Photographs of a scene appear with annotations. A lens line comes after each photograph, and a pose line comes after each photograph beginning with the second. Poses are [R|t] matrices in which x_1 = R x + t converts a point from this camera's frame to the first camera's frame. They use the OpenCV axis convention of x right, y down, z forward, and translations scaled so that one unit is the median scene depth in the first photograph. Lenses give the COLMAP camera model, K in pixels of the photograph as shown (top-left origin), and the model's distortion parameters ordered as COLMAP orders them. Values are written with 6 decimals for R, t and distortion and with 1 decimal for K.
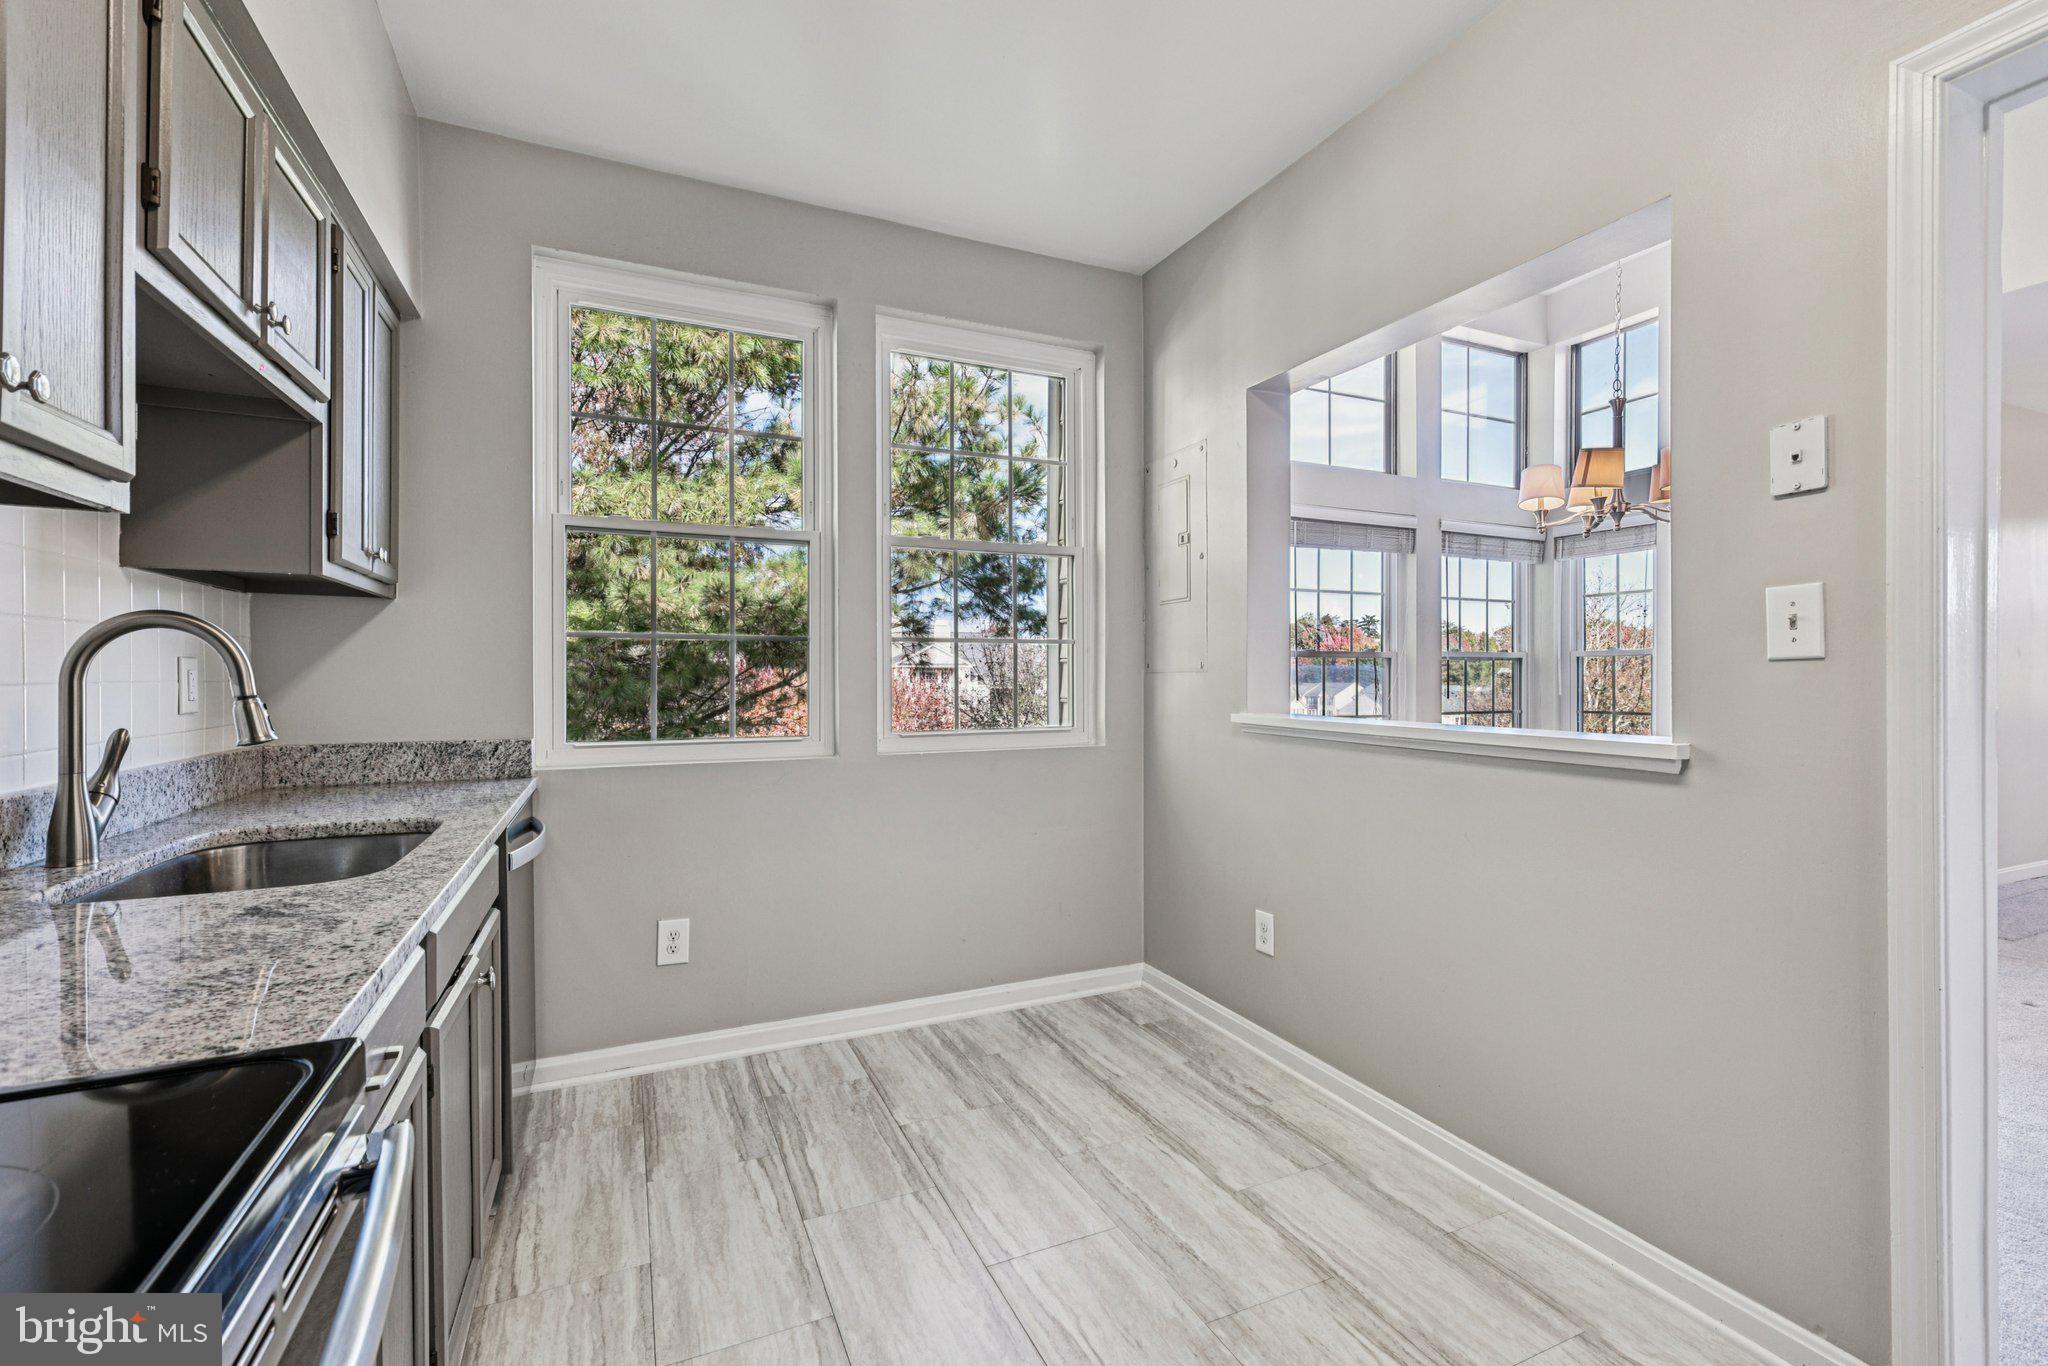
lens RADIAL K [[889.9, 0, 1025.3], [0, 889.9, 683.0], [0, 0, 1]] dist [0.003632, -0.000454]
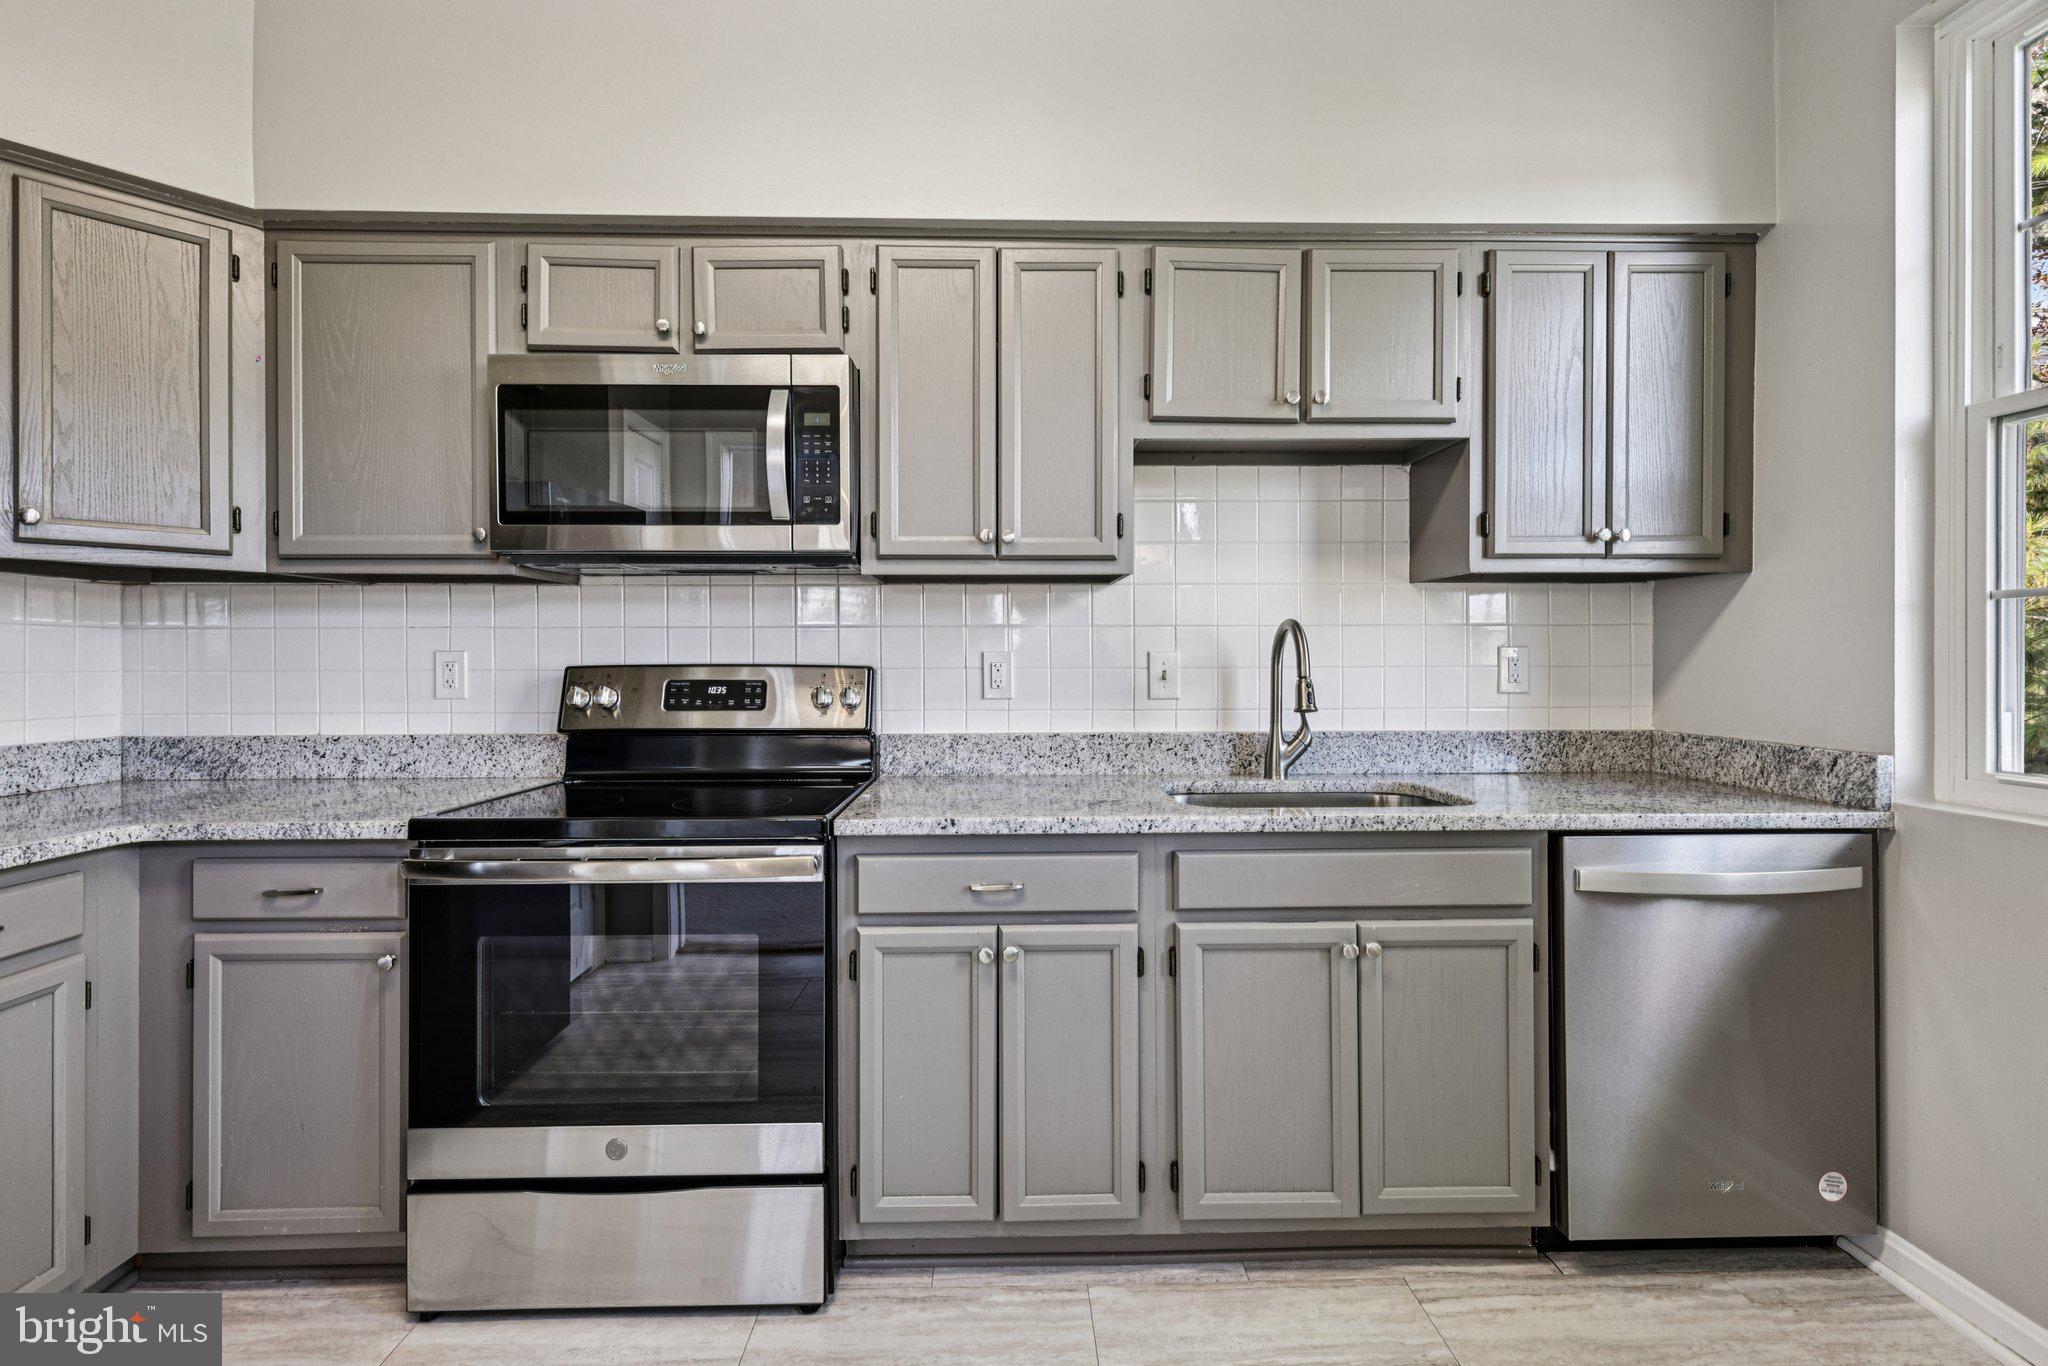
lens RADIAL K [[889.9, 0, 1024.3], [0, 889.9, 663.5], [0, 0, 1]] dist [0.003632, -0.000454]
pose [[-0.395252, 0.003692, -0.918565, 0.336922], [-0.007440, 0.999946, 0.007221, -0.007444], [0.918543, 0.009688, -0.395203, 0.676180]]
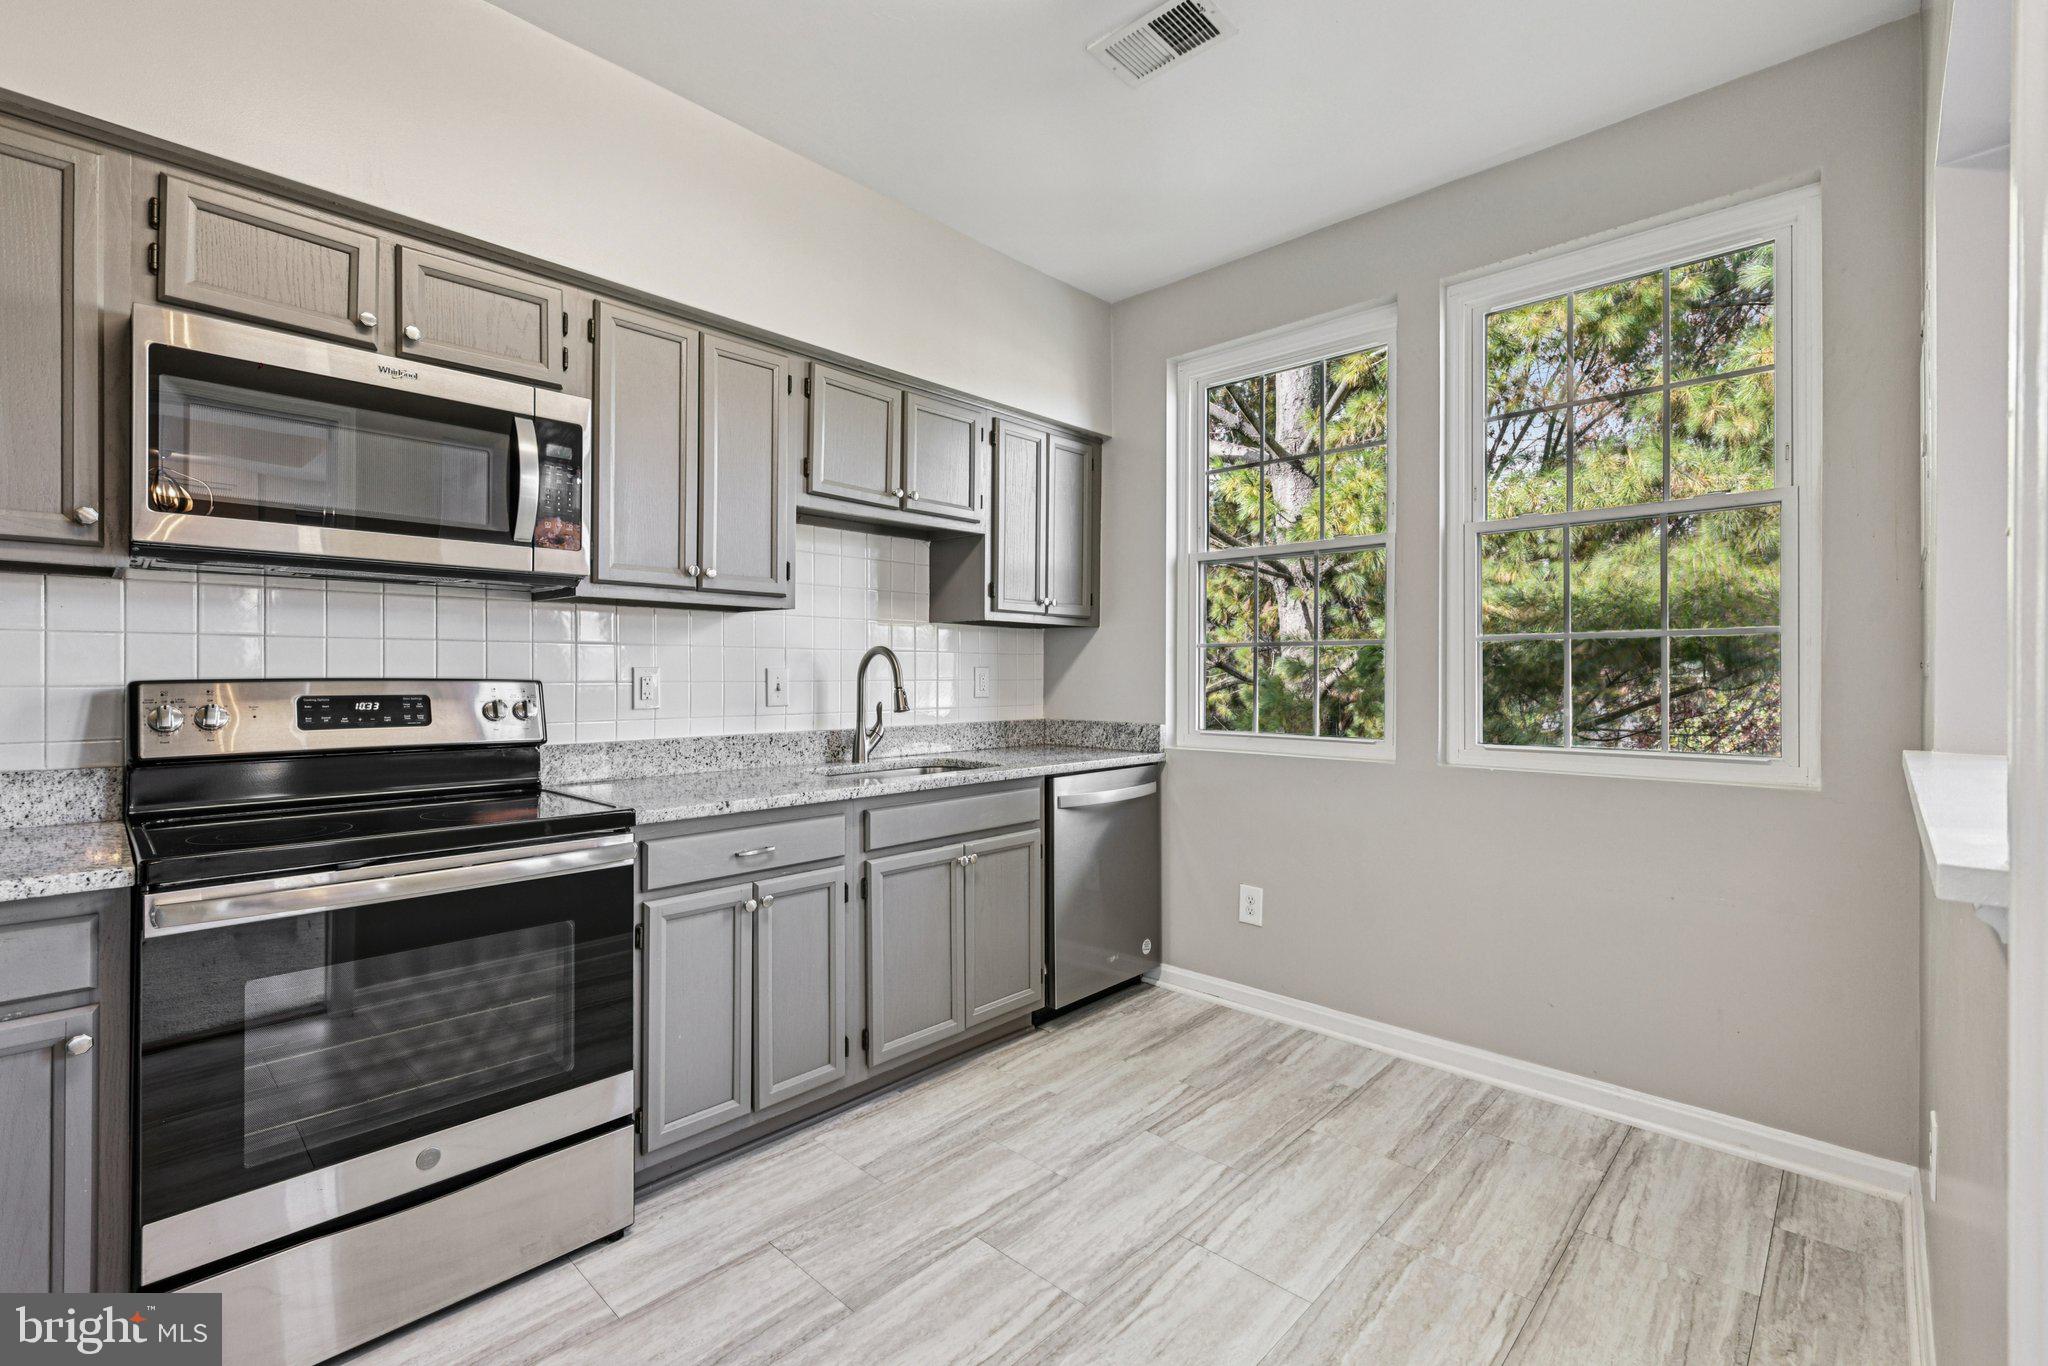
lens RADIAL K [[889.9, 0, 1024.2], [0, 889.9, 677.1], [0, 0, 1]] dist [0.003632, -0.000454]
pose [[0.371821, 0.003773, -0.928297, 0.631665], [-0.012068, 0.999927, -0.000769, -0.005727], [0.928226, 0.011488, 0.371839, 0.307417]]
